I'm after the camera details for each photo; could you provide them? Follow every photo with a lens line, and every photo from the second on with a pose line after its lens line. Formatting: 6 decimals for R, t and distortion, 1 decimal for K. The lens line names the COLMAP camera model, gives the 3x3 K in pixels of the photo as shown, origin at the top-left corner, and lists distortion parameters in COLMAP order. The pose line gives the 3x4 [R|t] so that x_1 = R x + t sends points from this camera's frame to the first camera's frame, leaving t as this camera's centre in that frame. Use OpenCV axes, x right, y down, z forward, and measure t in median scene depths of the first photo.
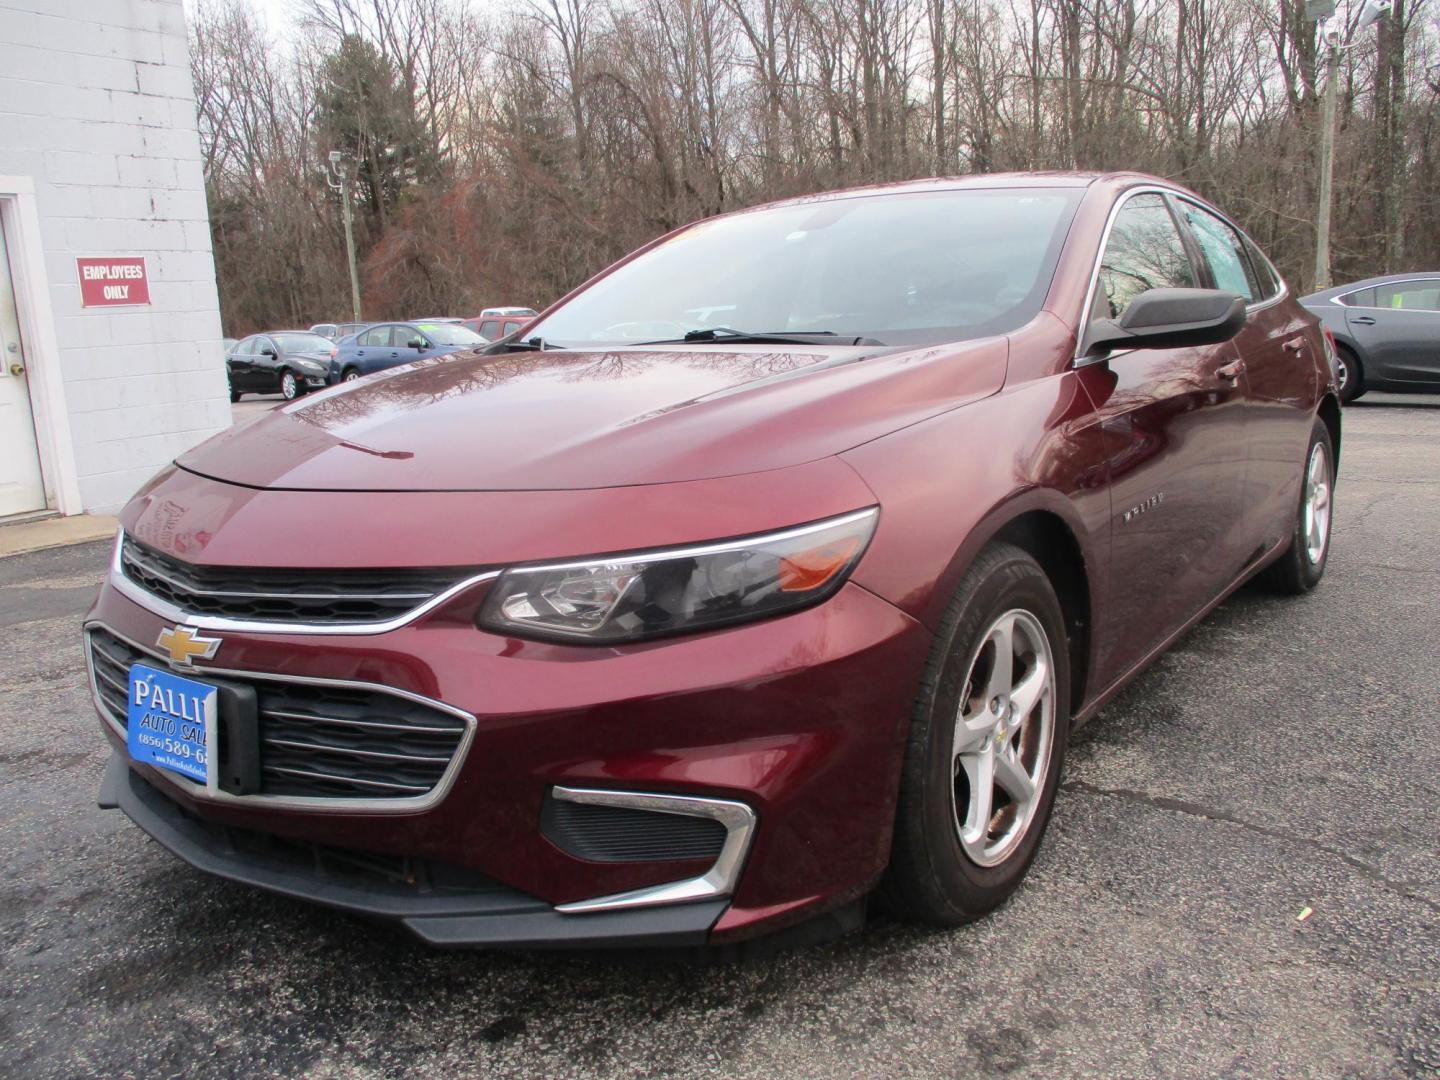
lens RADIAL K [[1196.4, 0, 717.4], [0, 1196.4, 544.2], [0, 0, 1]] dist [-0.039294, 0.014039]
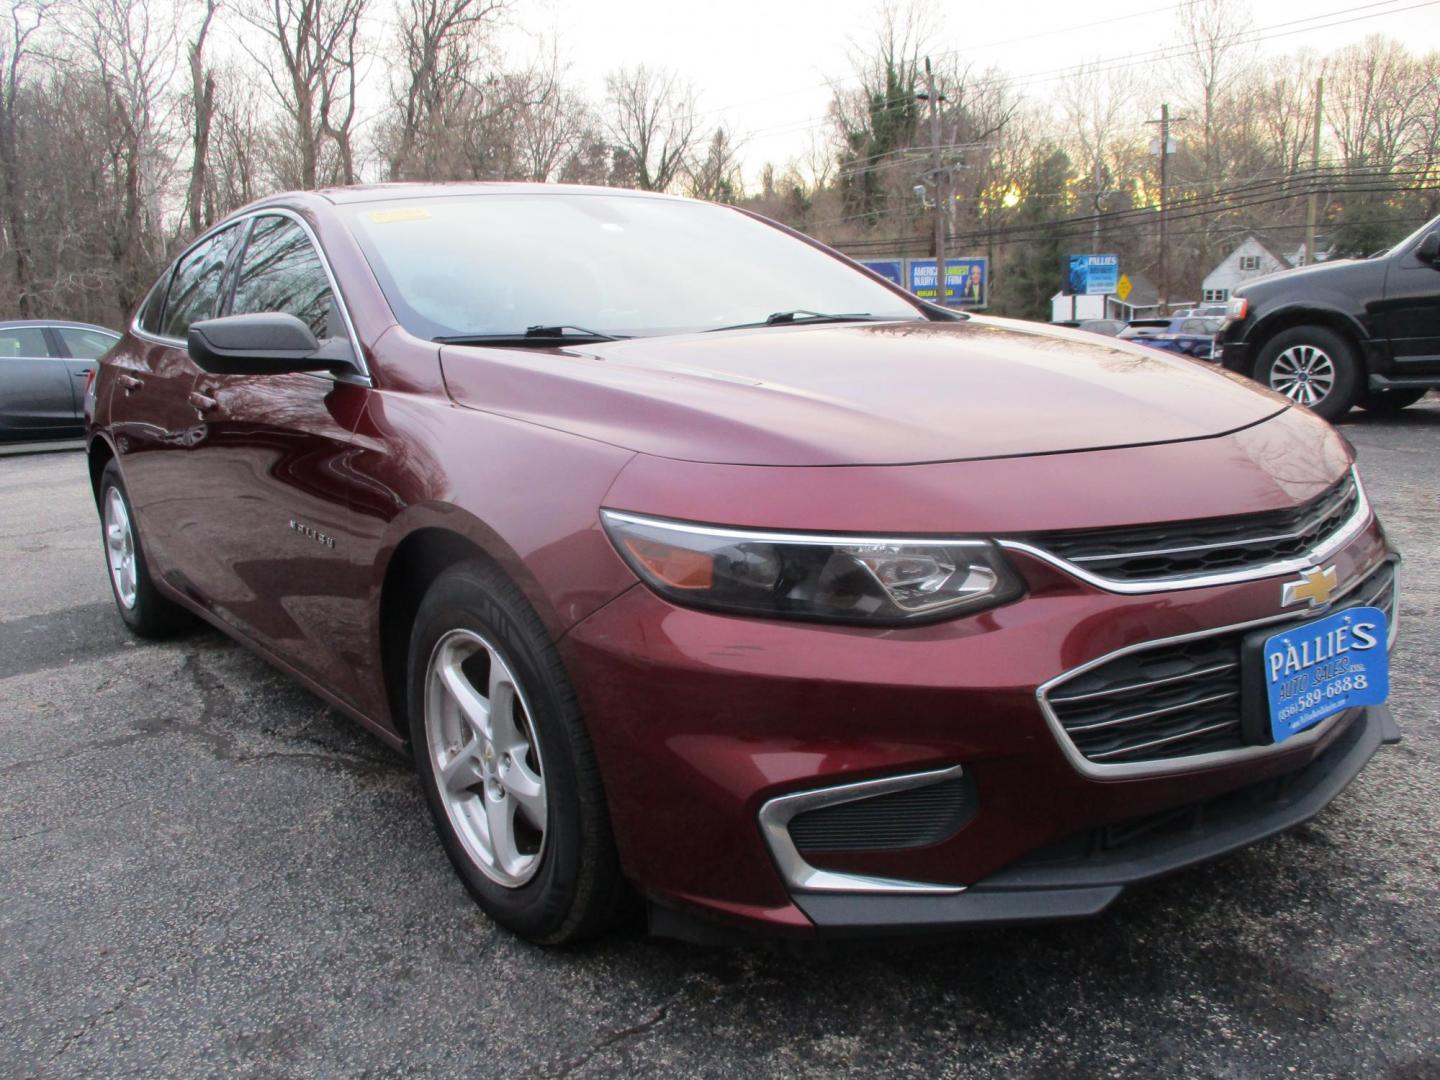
lens RADIAL K [[1196.4, 0, 717.4], [0, 1196.4, 544.2], [0, 0, 1]] dist [-0.039294, 0.014039]
pose [[0.281676, -0.156339, 0.946687, -1.535698], [0.206288, 0.973432, 0.099377, -0.151962], [-0.937072, 0.167298, 0.306443, 1.172157]]
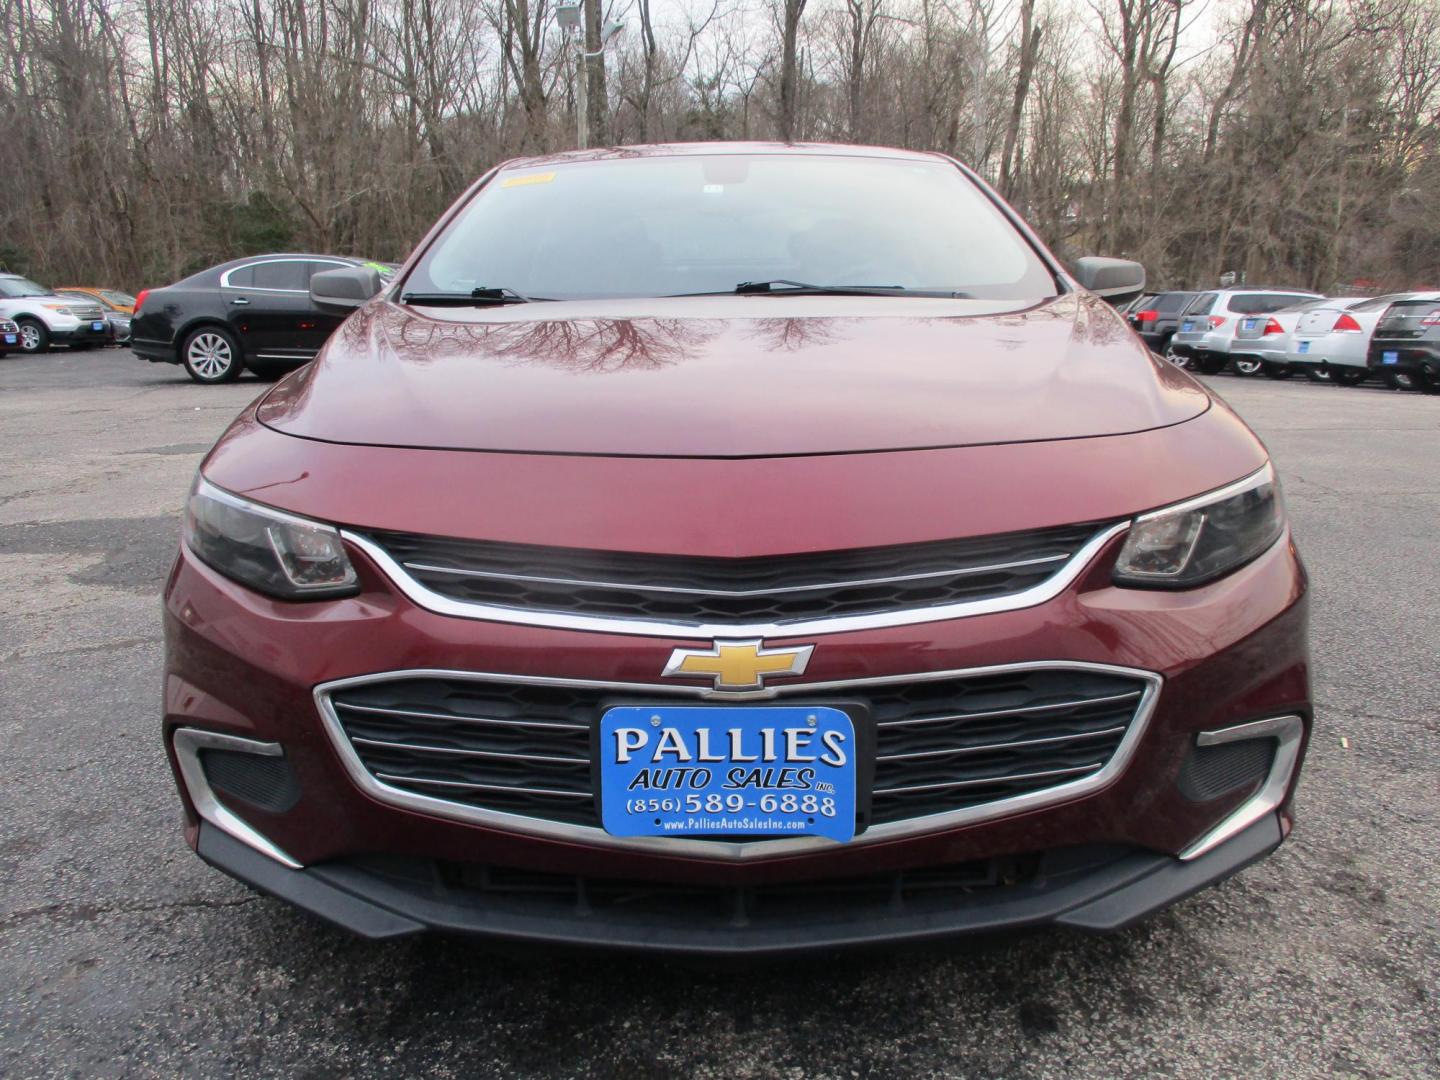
lens RADIAL K [[1196.4, 0, 717.4], [0, 1196.4, 544.2], [0, 0, 1]] dist [-0.039294, 0.014039]
pose [[0.812092, -0.096857, 0.575435, -0.906393], [0.087437, 0.995193, 0.044113, -0.027318], [-0.576942, 0.014491, 0.816657, 0.383734]]
